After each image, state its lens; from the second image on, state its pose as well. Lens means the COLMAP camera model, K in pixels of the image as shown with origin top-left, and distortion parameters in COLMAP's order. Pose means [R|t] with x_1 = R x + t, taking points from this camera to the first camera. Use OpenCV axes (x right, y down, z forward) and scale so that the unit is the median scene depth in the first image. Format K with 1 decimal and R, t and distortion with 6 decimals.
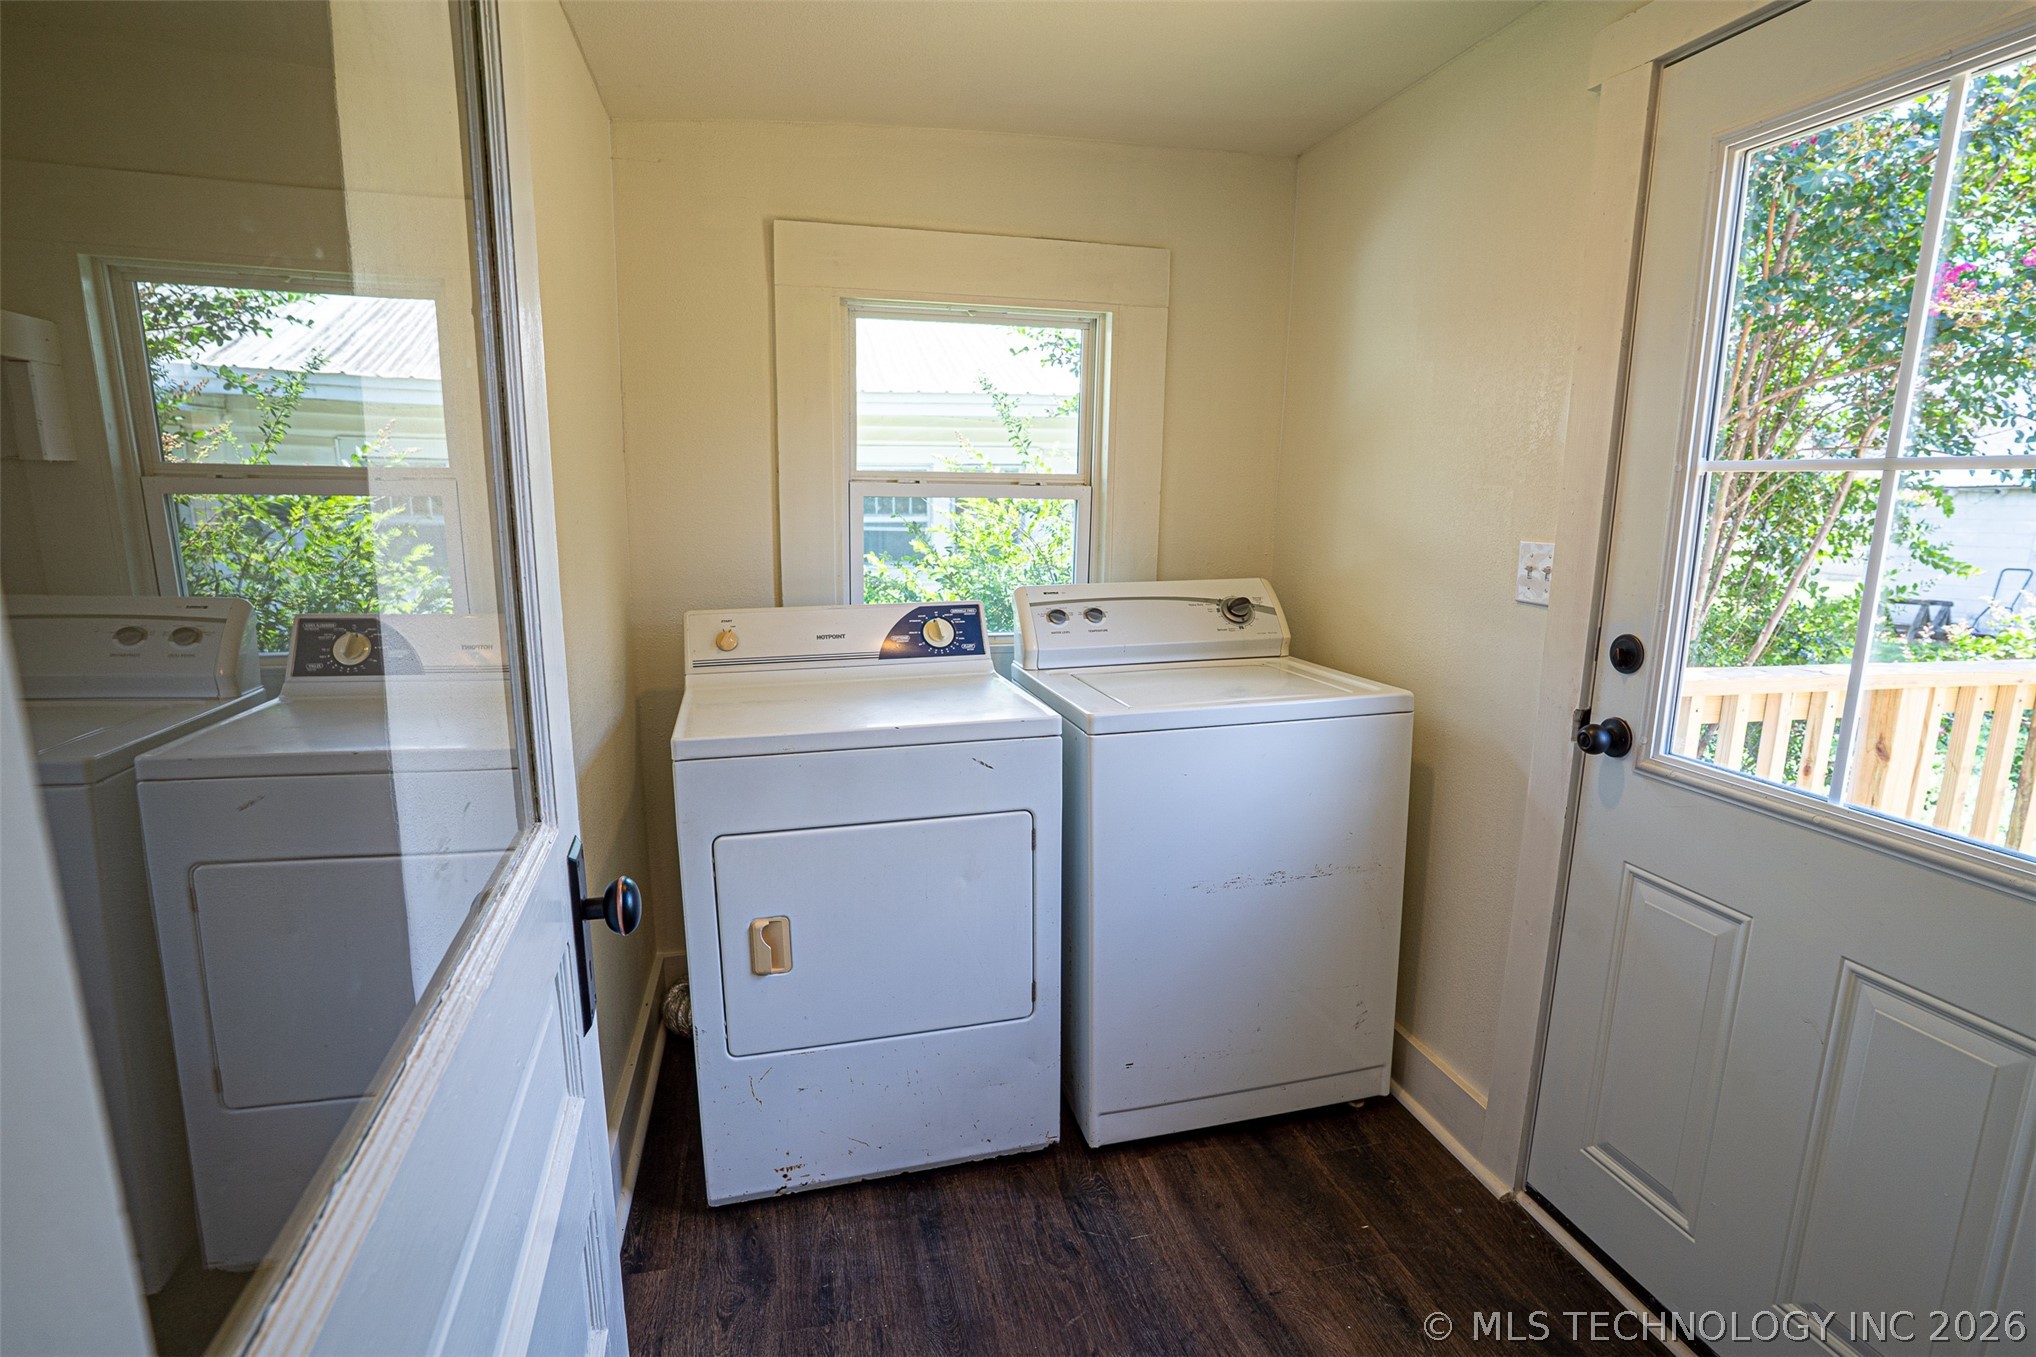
lens RADIAL K [[1000.1, 0, 1014.5], [0, 1000.1, 682.6], [0, 0, 1]] dist [-0.067600, 0.029406]
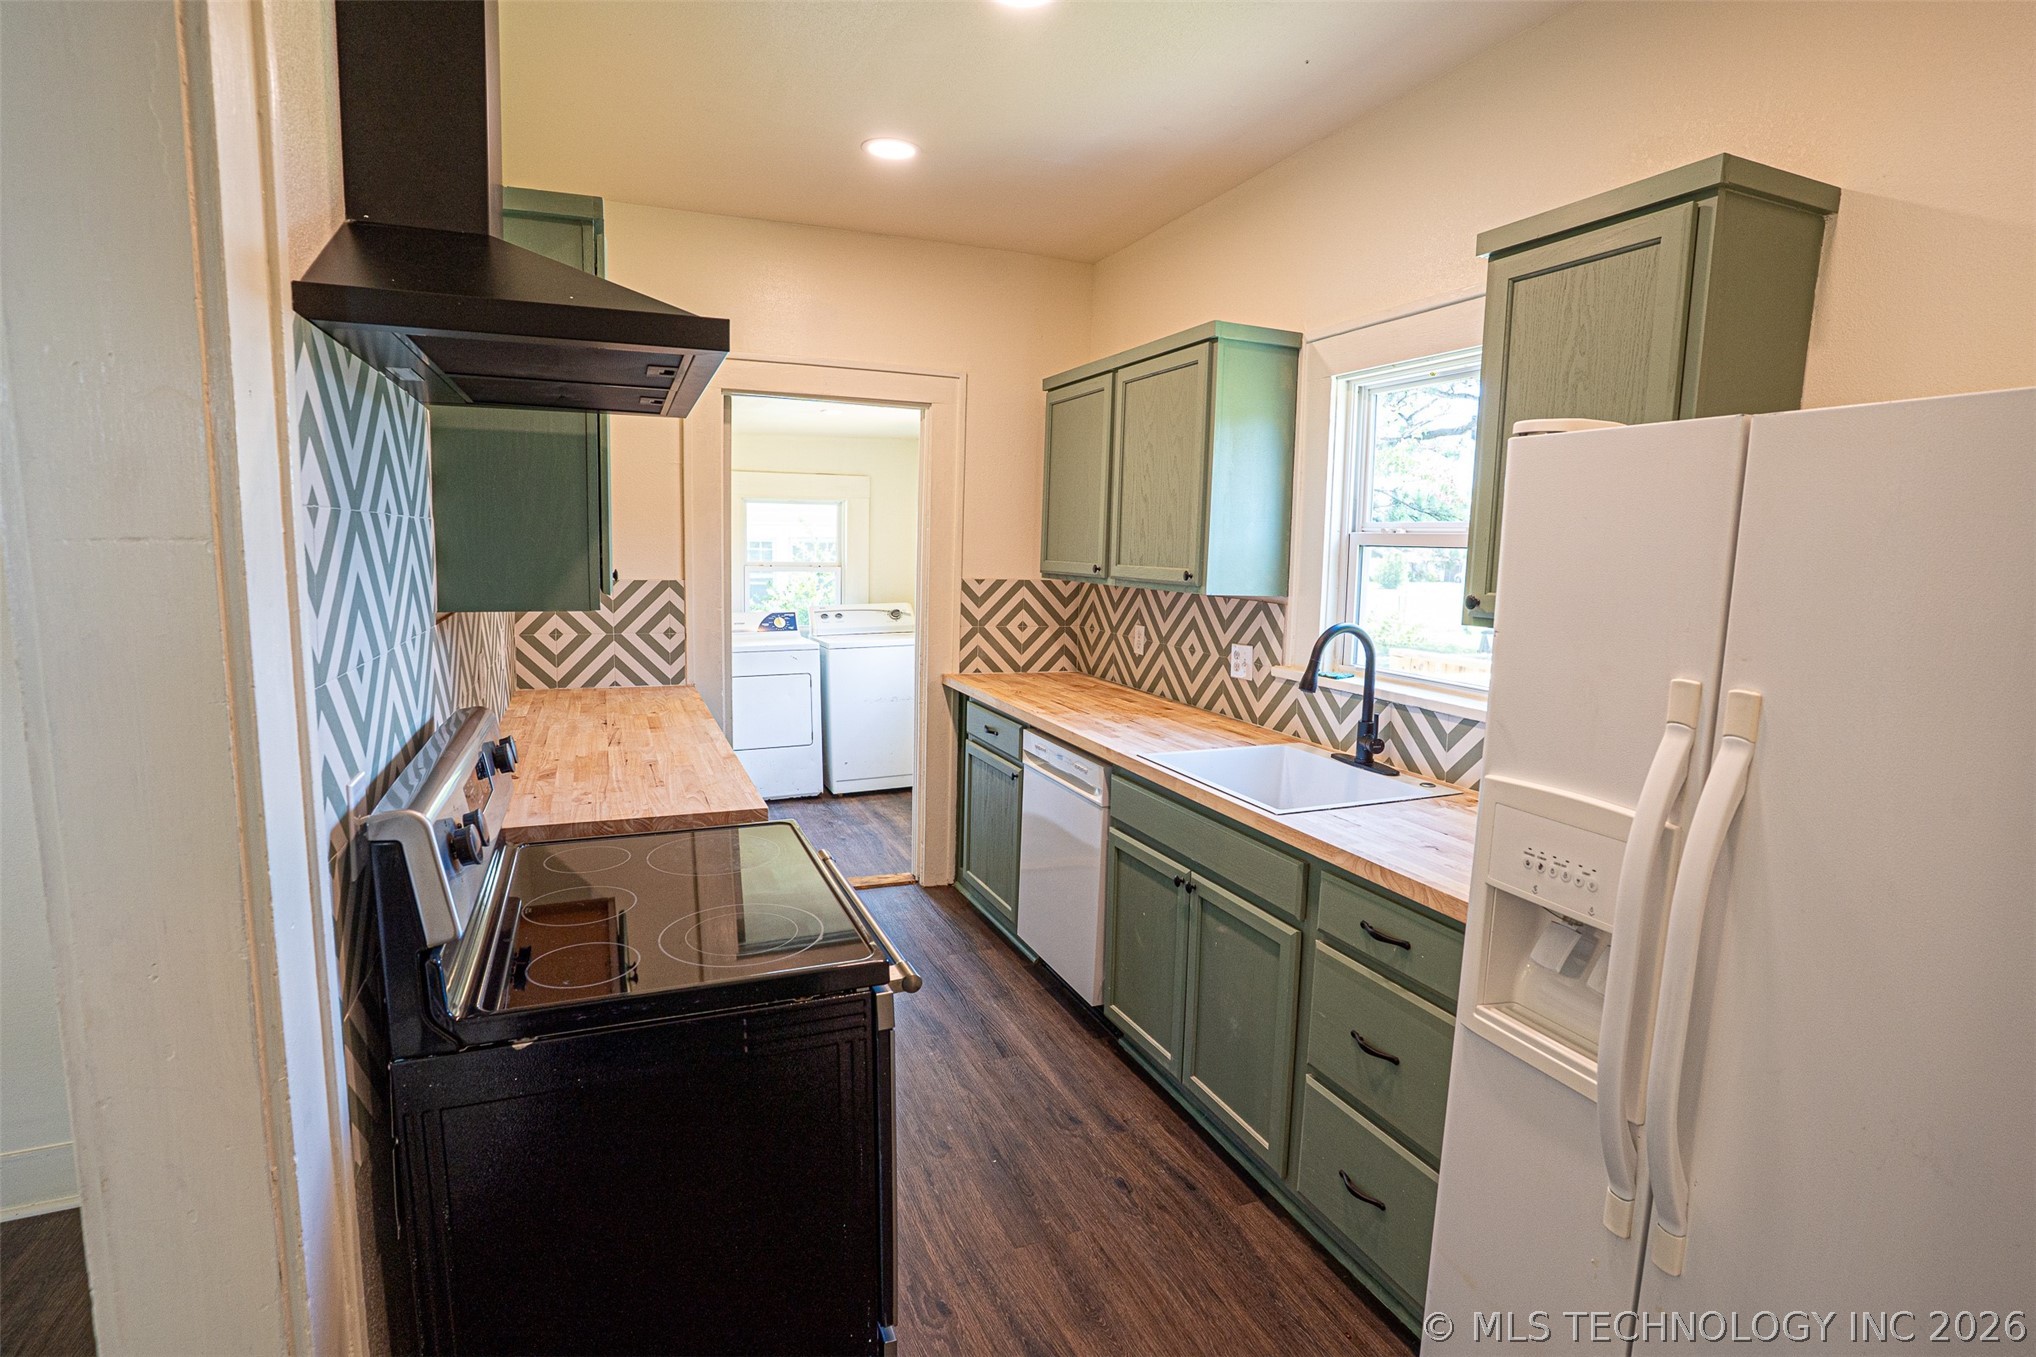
lens RADIAL K [[1000.1, 0, 1029.8], [0, 1000.1, 689.1], [0, 0, 1]] dist [-0.067600, 0.029406]
pose [[0.987560, -0.019566, 0.156018, 0.171553], [0.025495, 0.999023, -0.036089, 0.246469], [-0.155160, 0.039617, 0.987095, -1.777229]]
